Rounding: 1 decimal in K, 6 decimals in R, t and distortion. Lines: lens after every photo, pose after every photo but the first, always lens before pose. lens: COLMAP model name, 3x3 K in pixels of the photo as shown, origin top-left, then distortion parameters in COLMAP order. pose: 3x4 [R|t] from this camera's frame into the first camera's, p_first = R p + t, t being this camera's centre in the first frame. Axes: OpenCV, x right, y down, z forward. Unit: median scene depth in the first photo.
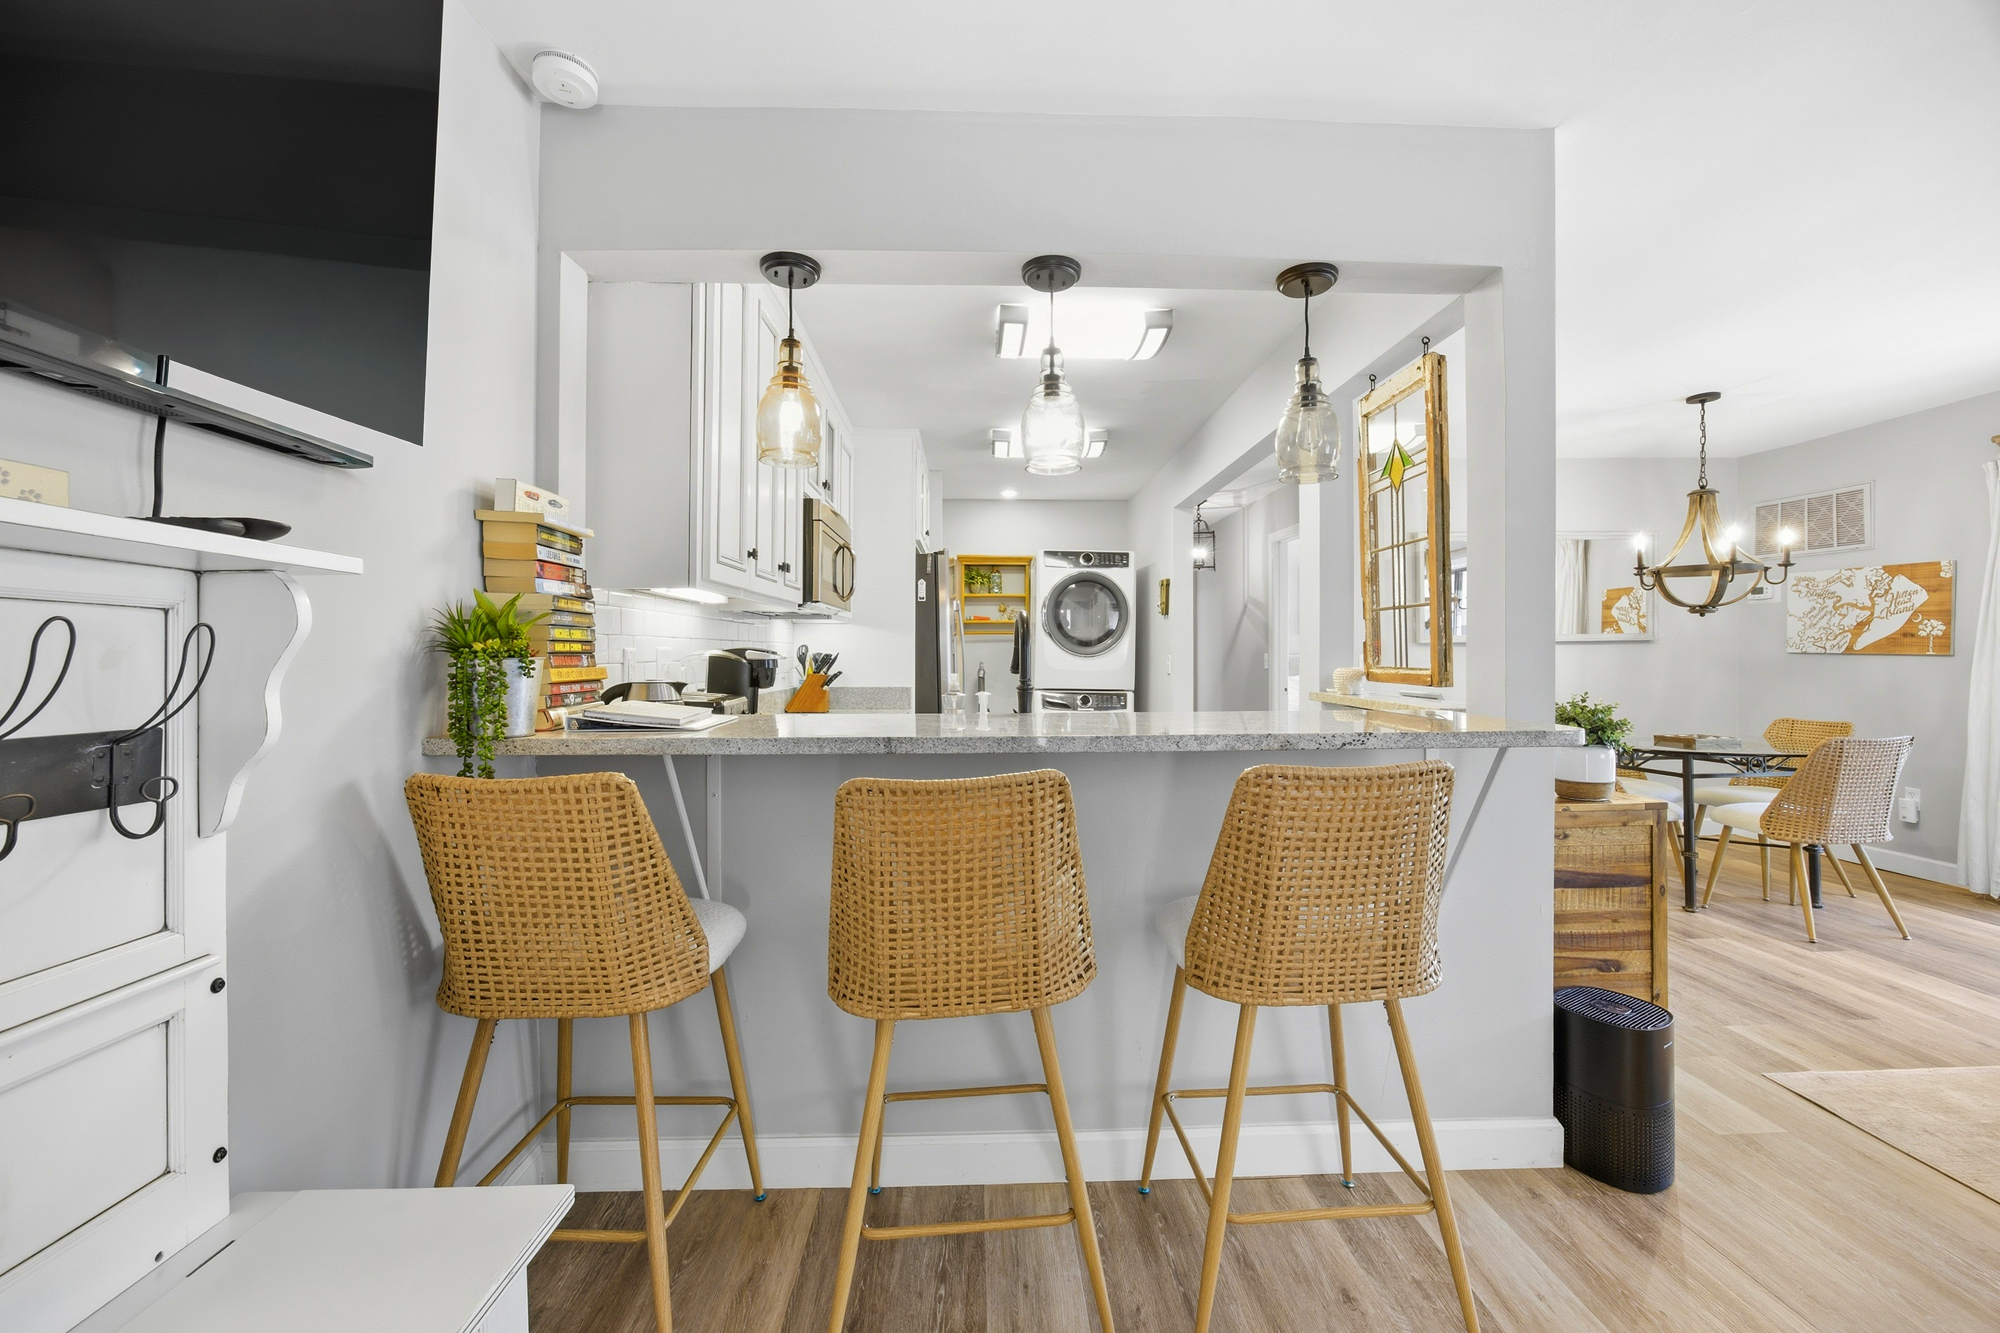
lens RADIAL K [[771.6, 0, 1000.7], [0, 771.6, 658.0], [0, 0, 1]] dist [-0.008419, 0.000194]
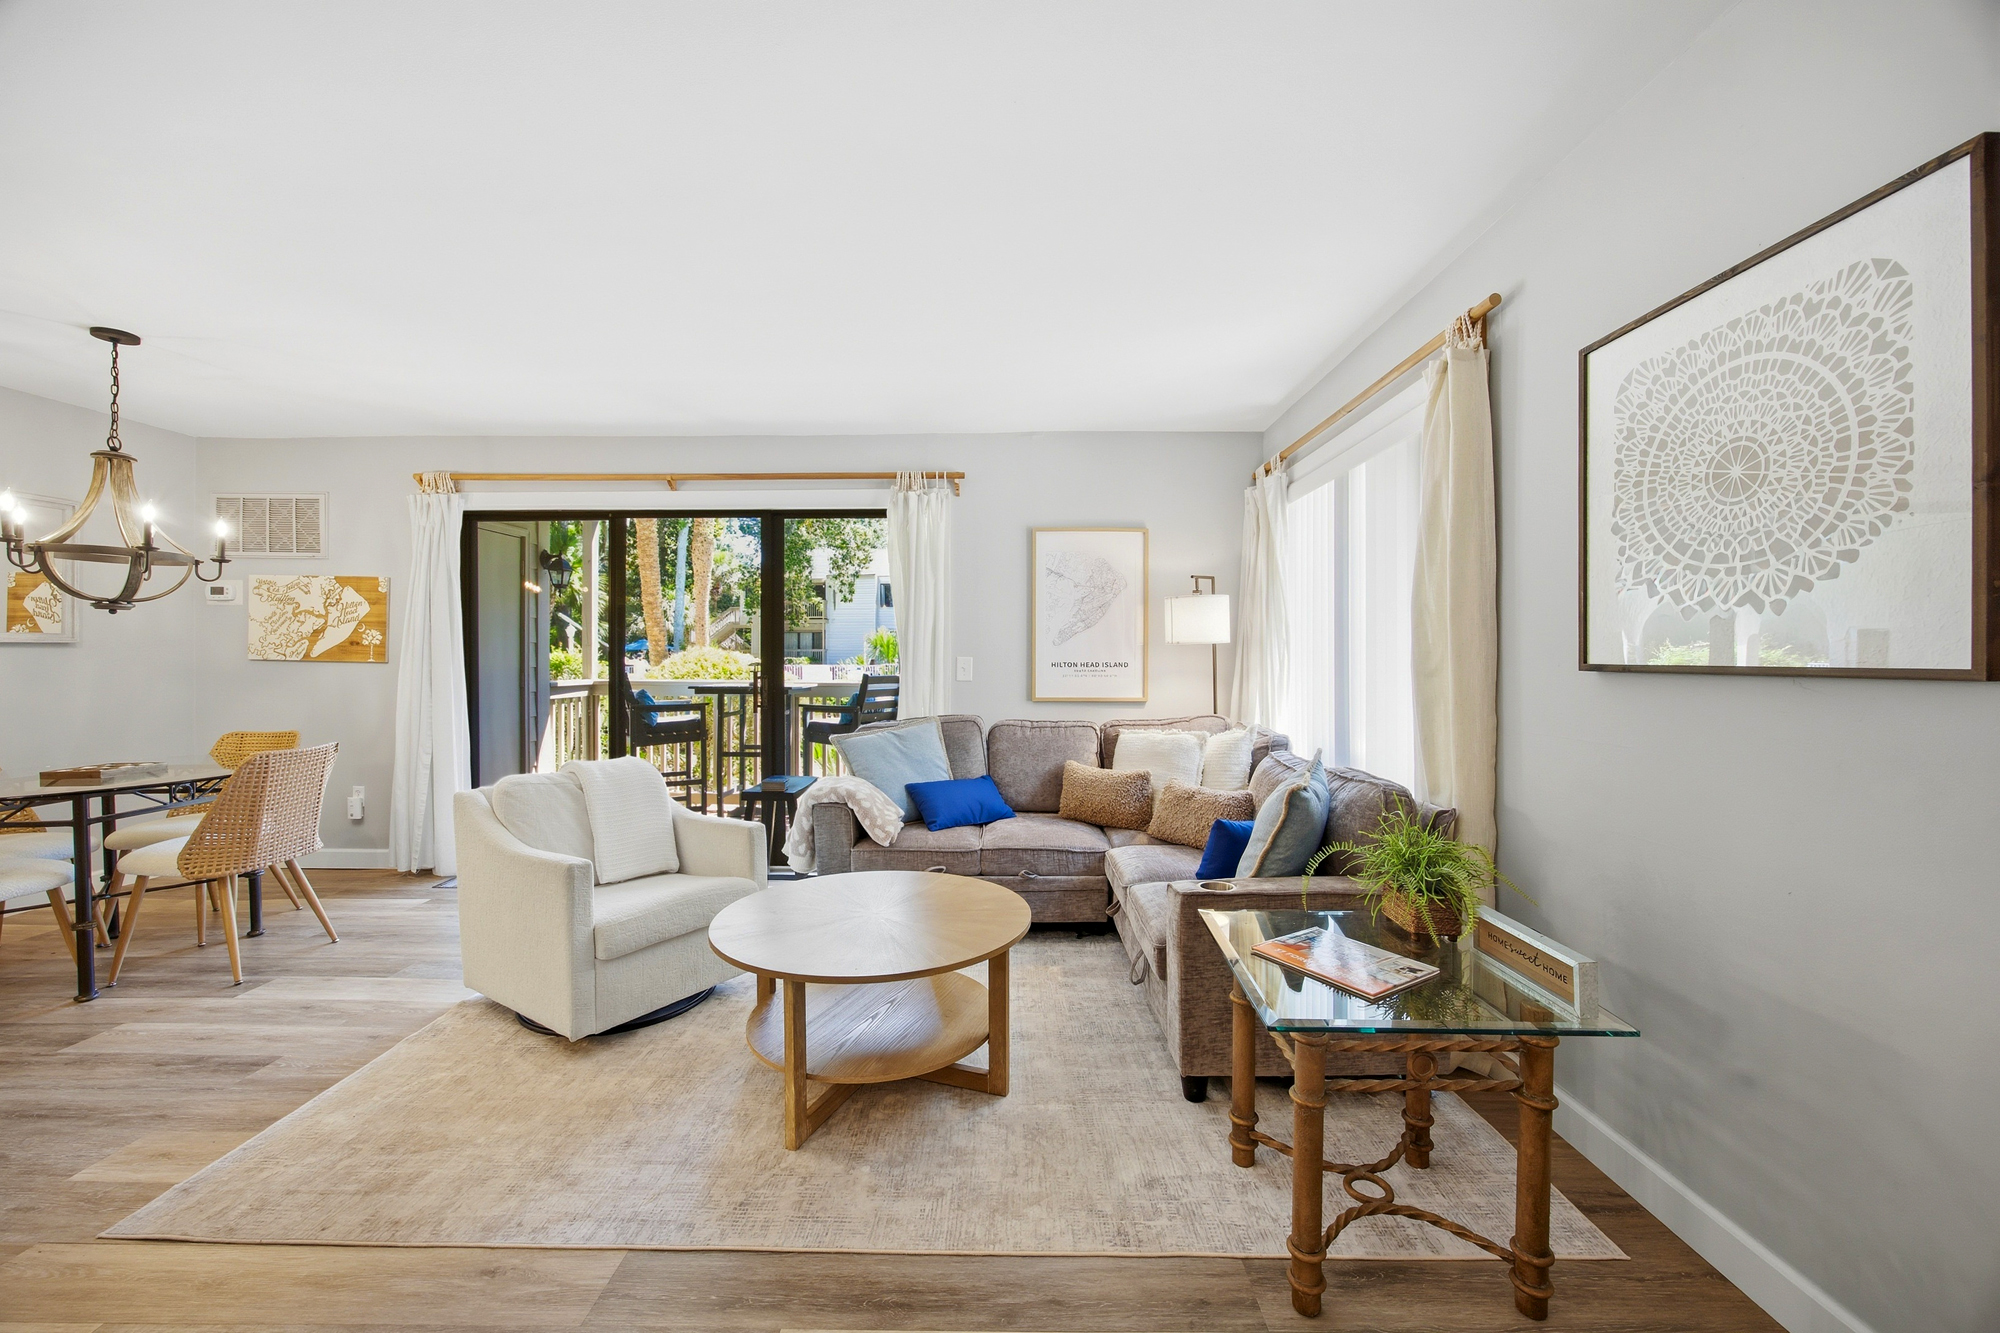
lens RADIAL K [[775.2, 0, 993.5], [0, 775.2, 658.5], [0, 0, 1]] dist [-0.024223, 0.008923]
pose [[0.049589, 0.003631, 0.998763, 0.178400], [0.004188, 0.999984, -0.003843, -0.001248], [-0.998761, 0.004373, 0.049573, 0.059789]]
